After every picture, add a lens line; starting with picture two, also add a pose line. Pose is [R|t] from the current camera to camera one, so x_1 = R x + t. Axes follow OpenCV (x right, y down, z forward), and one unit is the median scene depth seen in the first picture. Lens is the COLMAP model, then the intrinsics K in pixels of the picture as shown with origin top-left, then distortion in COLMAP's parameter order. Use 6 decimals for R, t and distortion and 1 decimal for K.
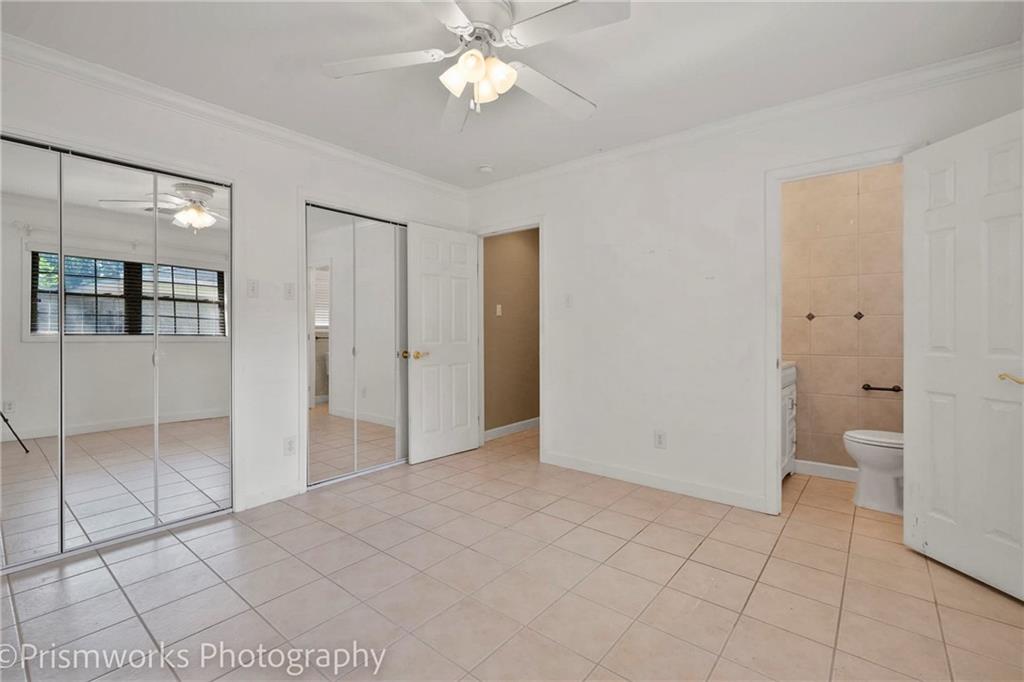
lens RADIAL K [[462.4, 0, 508.5], [0, 462.4, 333.5], [0, 0, 1]] dist [-0.008266, 0.000462]
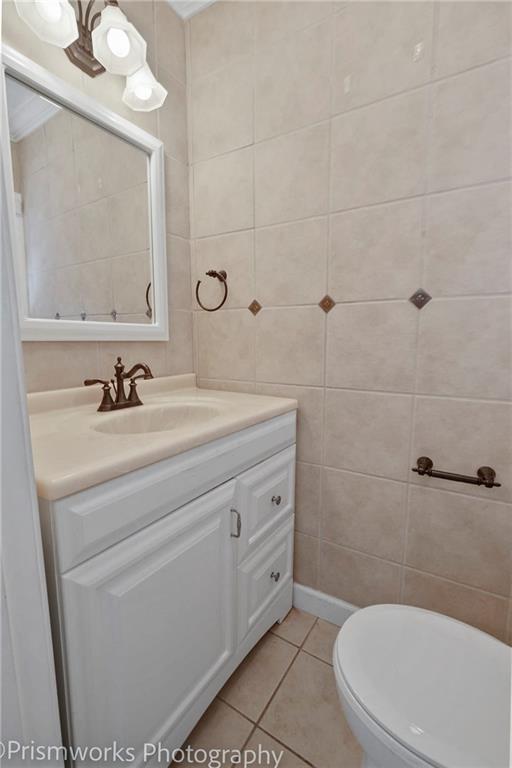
lens RADIAL K [[346.8, 0, 256.0], [0, 346.8, 388.0], [0, 0, 1]] dist [-0.008266, 0.000462]
pose [[0.988822, -0.019433, 0.147828, 0.552985], [-0.001361, 0.990253, 0.139277, -0.001486], [-0.149094, -0.137921, 0.979157, 0.686673]]
